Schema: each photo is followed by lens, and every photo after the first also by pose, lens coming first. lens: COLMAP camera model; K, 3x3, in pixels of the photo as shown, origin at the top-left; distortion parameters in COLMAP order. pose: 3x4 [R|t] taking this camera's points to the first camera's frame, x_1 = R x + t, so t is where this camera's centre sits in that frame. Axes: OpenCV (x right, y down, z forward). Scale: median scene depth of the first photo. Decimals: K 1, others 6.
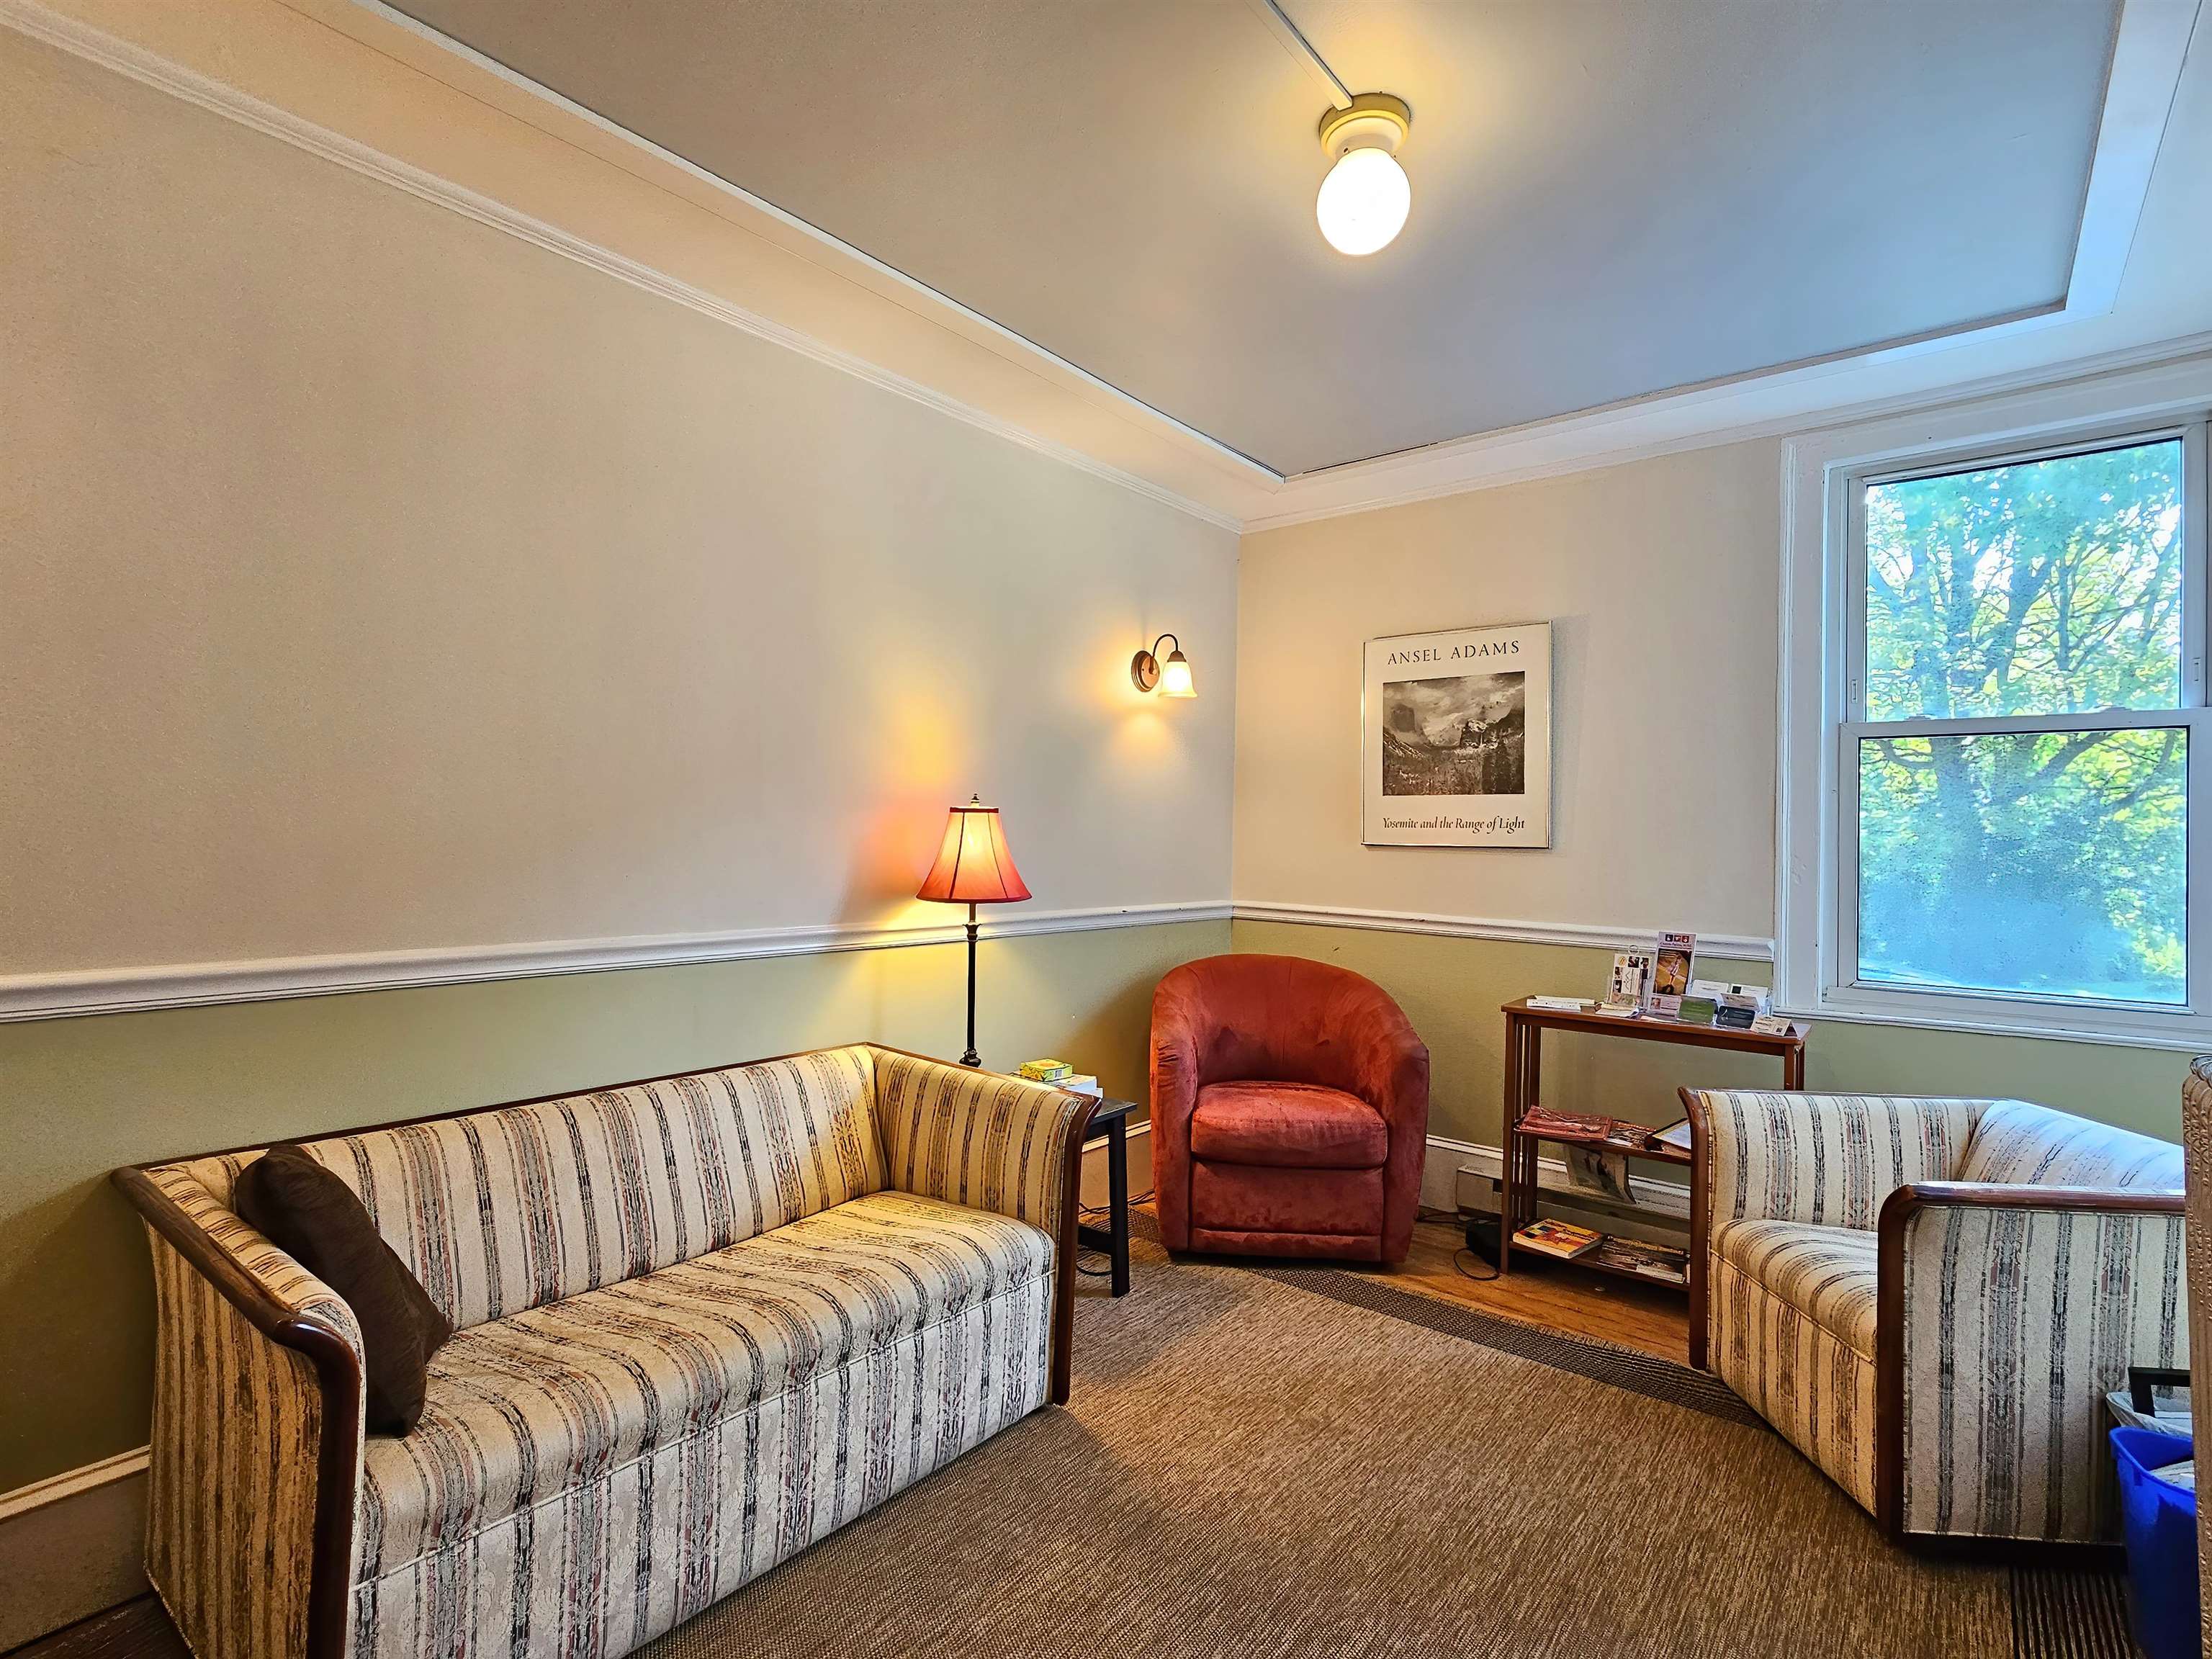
lens RADIAL K [[1105.0, 0, 1099.9], [0, 1105.0, 830.0], [0, 0, 1]] dist [-0.004689, 0.001145]
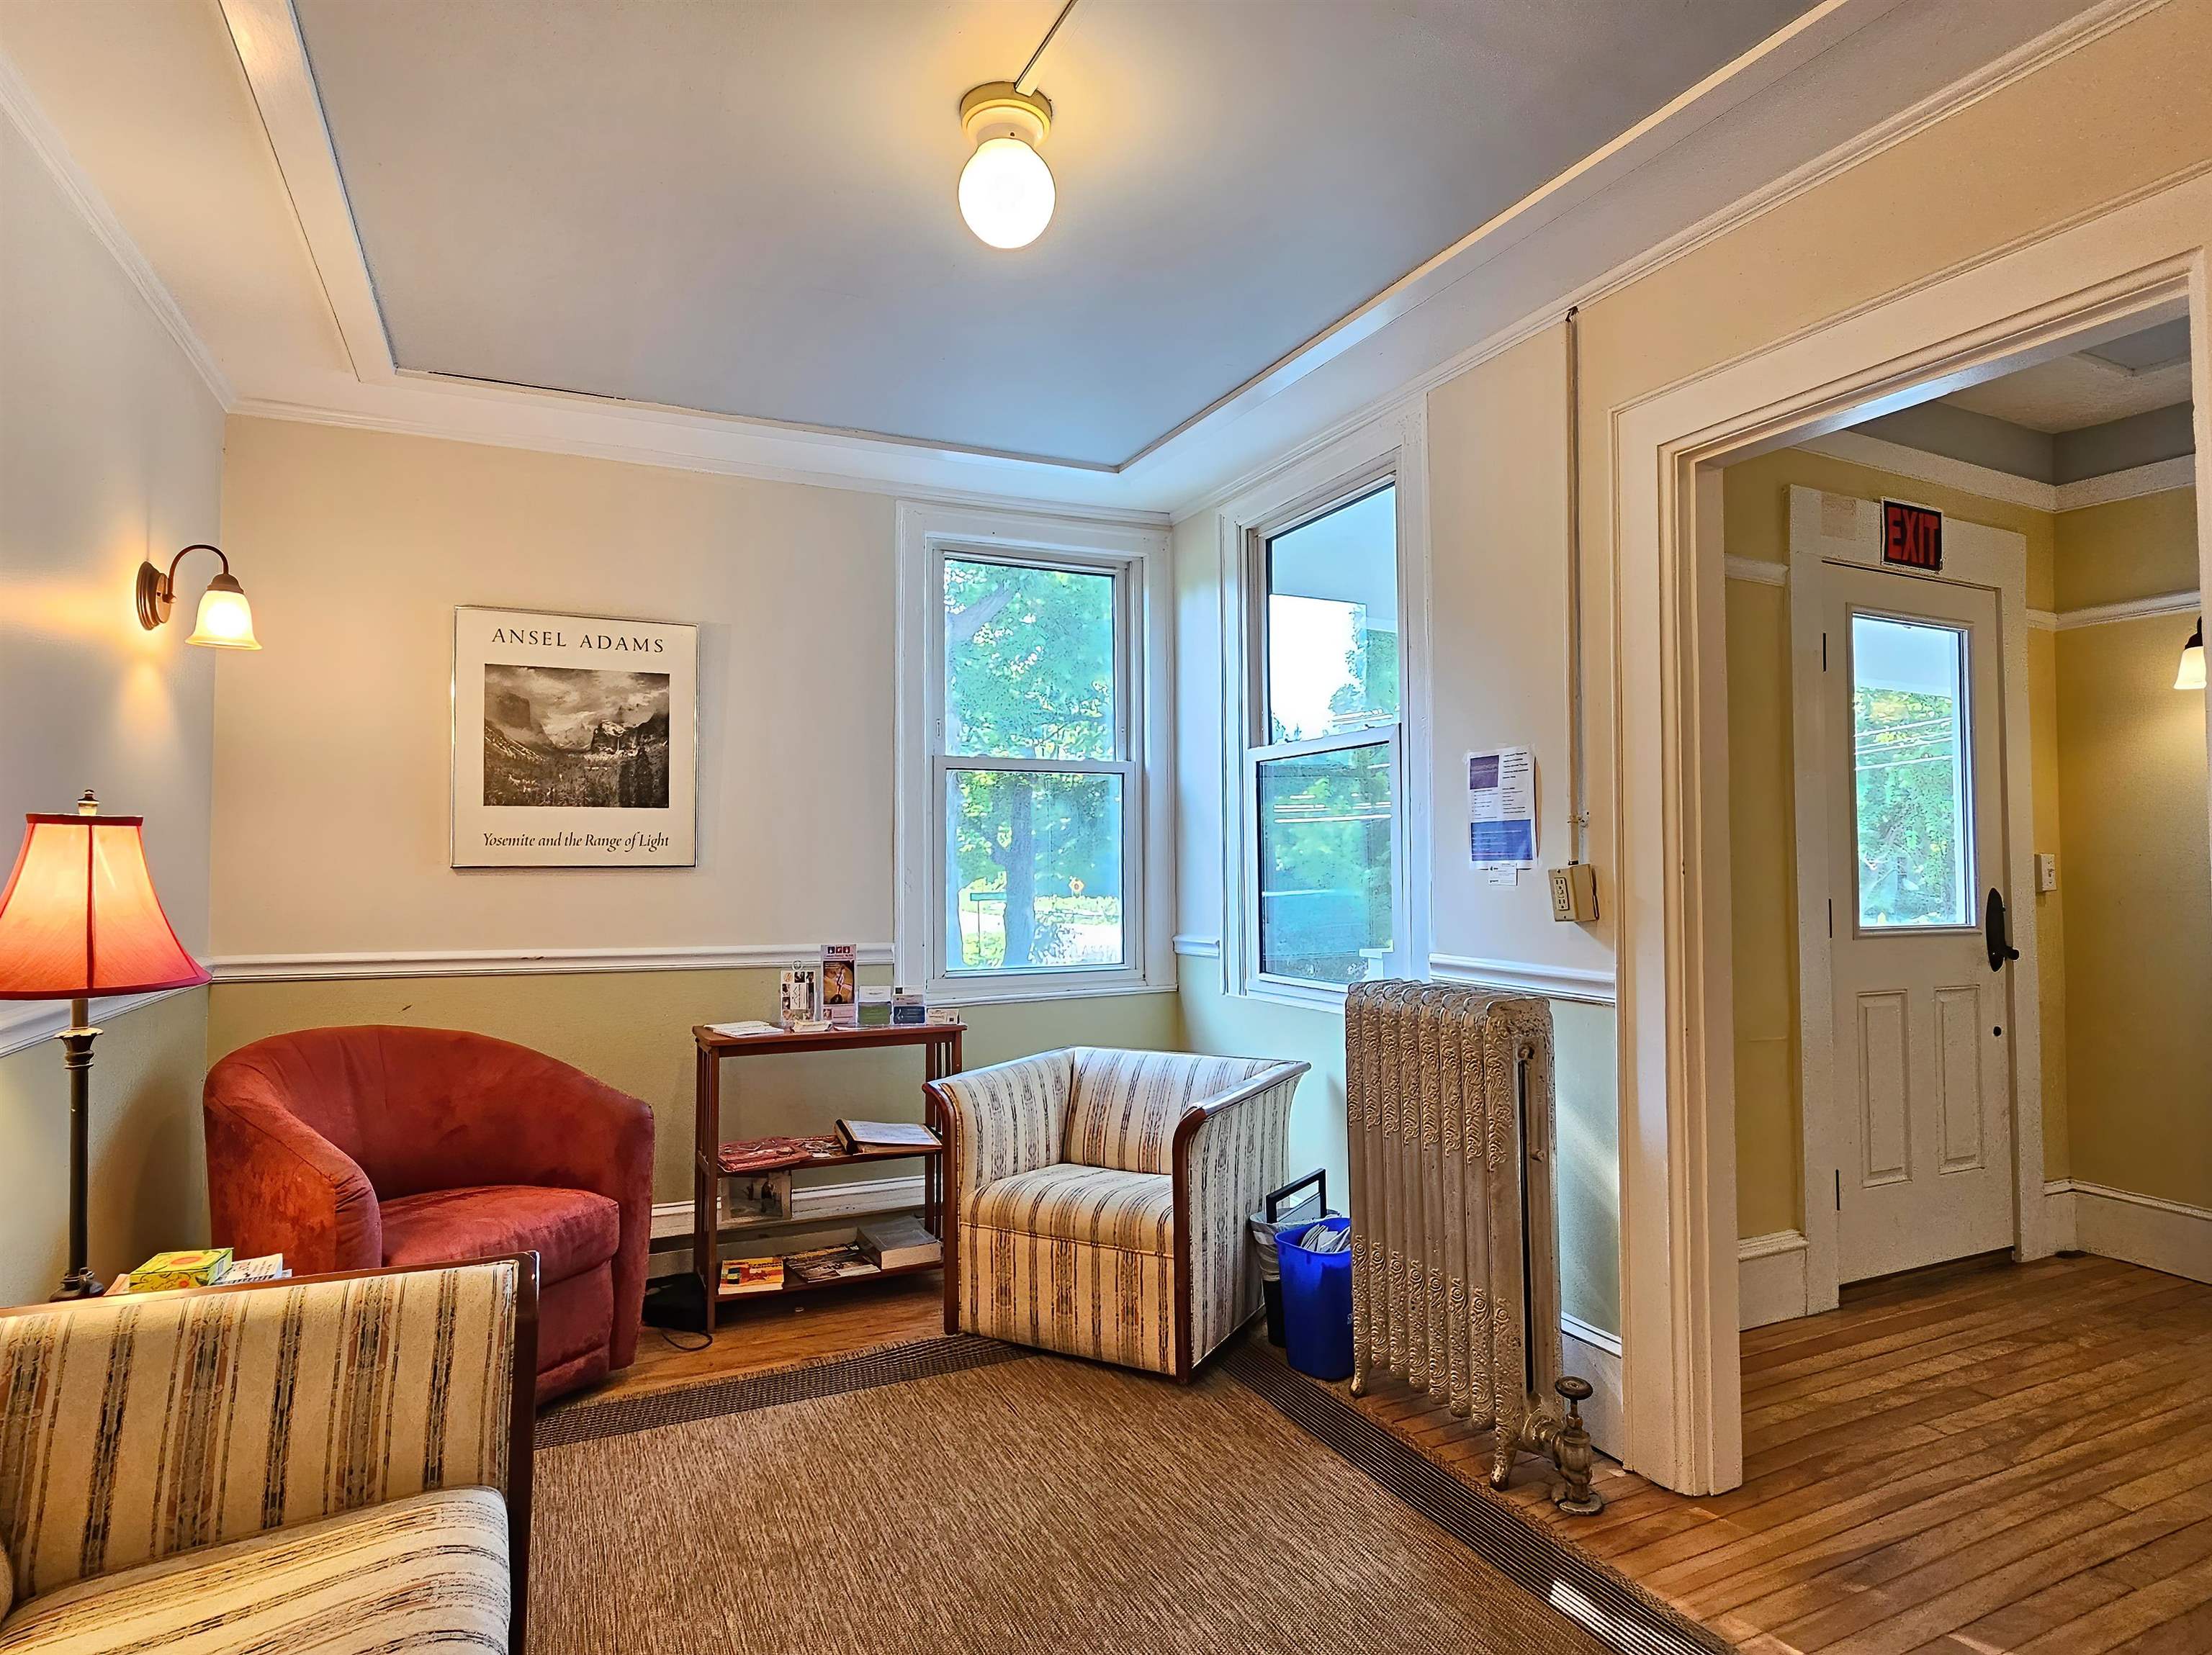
lens RADIAL K [[1175.4, 0, 1099.5], [0, 1175.4, 830.3], [0, 0, 1]] dist [-0.003186, 0.000785]
pose [[0.443910, 0.004254, 0.896061, -0.362859], [0.005723, 0.999955, -0.007582, -0.005471], [-0.896053, 0.008494, 0.443866, 0.276034]]
